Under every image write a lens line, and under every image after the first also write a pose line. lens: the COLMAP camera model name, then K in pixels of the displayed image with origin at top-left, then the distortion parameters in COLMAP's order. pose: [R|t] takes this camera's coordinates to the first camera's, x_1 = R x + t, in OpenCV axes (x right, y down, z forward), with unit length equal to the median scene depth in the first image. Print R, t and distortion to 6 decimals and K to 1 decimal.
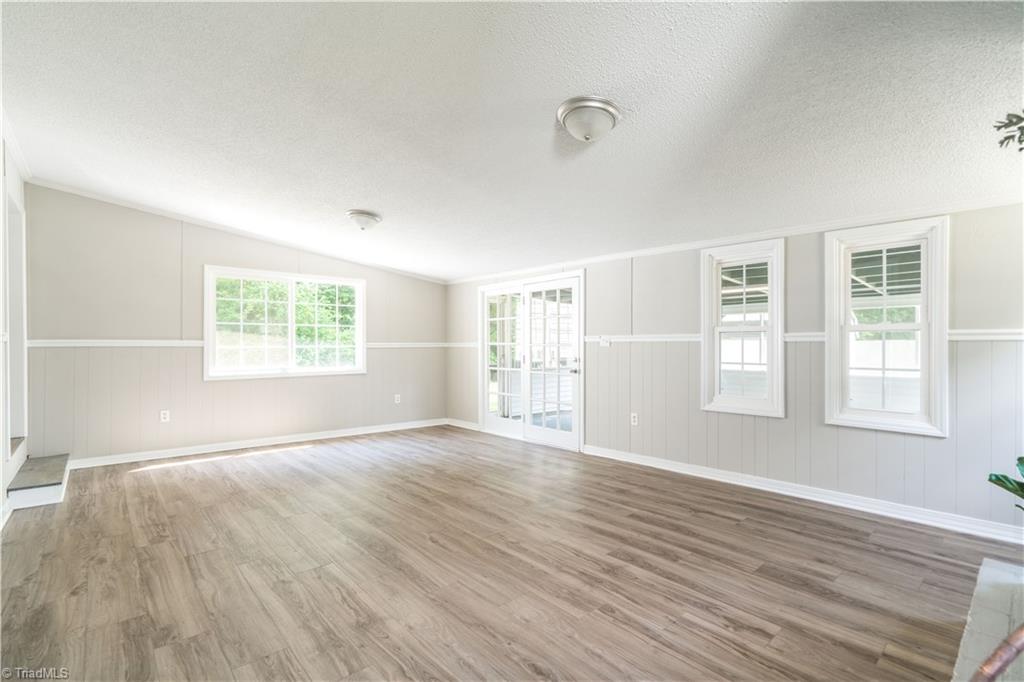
lens RADIAL K [[470.5, 0, 507.2], [0, 470.5, 342.0], [0, 0, 1]] dist [-0.001491, 0.000789]
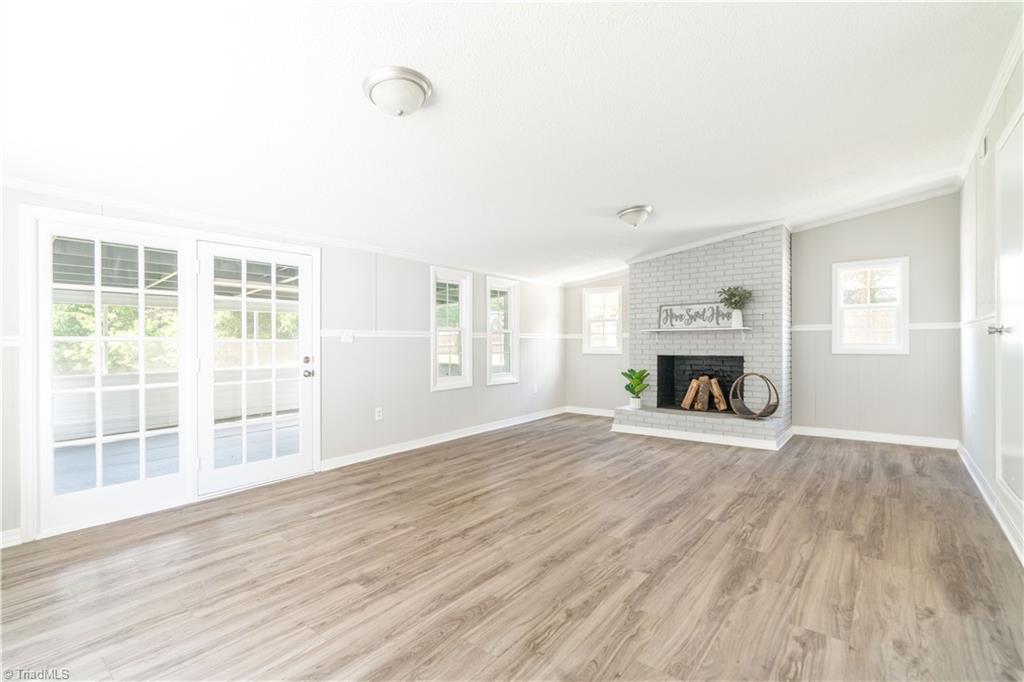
lens RADIAL K [[470.5, 0, 507.2], [0, 470.5, 343.2], [0, 0, 1]] dist [-0.001491, 0.000789]
pose [[-0.169593, 0.002020, 0.985512, -1.143577], [0.002487, 0.999996, -0.001622, 0.021889], [-0.985511, 0.002176, -0.169597, 1.332313]]
